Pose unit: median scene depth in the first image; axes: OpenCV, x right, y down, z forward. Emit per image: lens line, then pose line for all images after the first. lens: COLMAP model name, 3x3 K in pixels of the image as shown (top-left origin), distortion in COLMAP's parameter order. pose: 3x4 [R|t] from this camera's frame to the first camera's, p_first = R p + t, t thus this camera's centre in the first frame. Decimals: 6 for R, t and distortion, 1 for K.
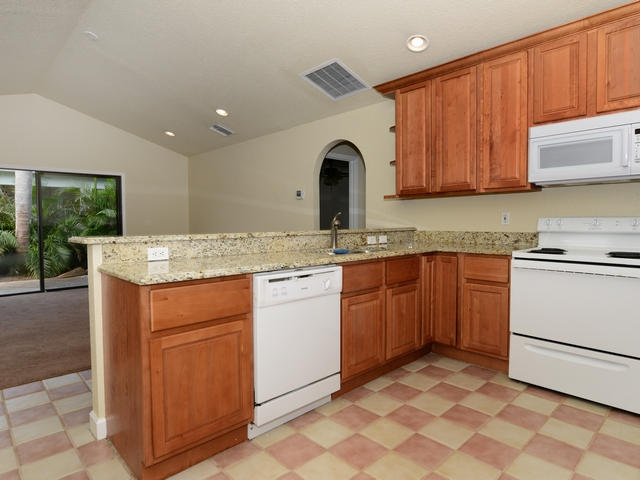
lens RADIAL K [[377.3, 0, 321.4], [0, 377.3, 236.5], [0, 0, 1]] dist [-0.012351, -0.003521]
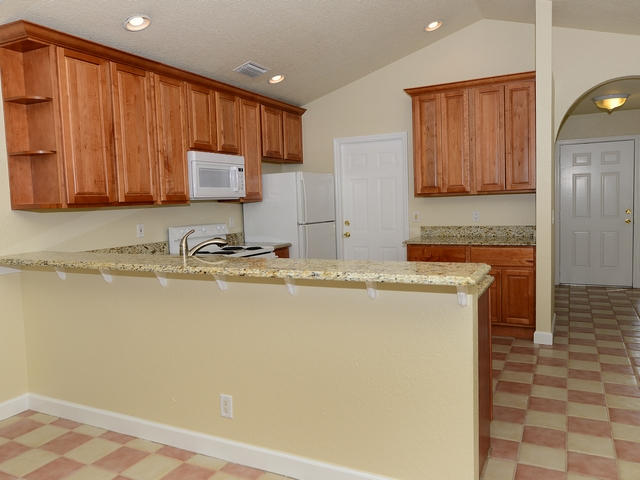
lens RADIAL K [[499.5, 0, 322.0], [0, 499.5, 236.8], [0, 0, 1]] dist [0.030600, -0.006529]
pose [[-0.339514, -0.049954, 0.939273, -1.075188], [0.075724, 0.993896, 0.080231, -0.119557], [-0.937548, 0.098365, -0.333659, 1.177184]]
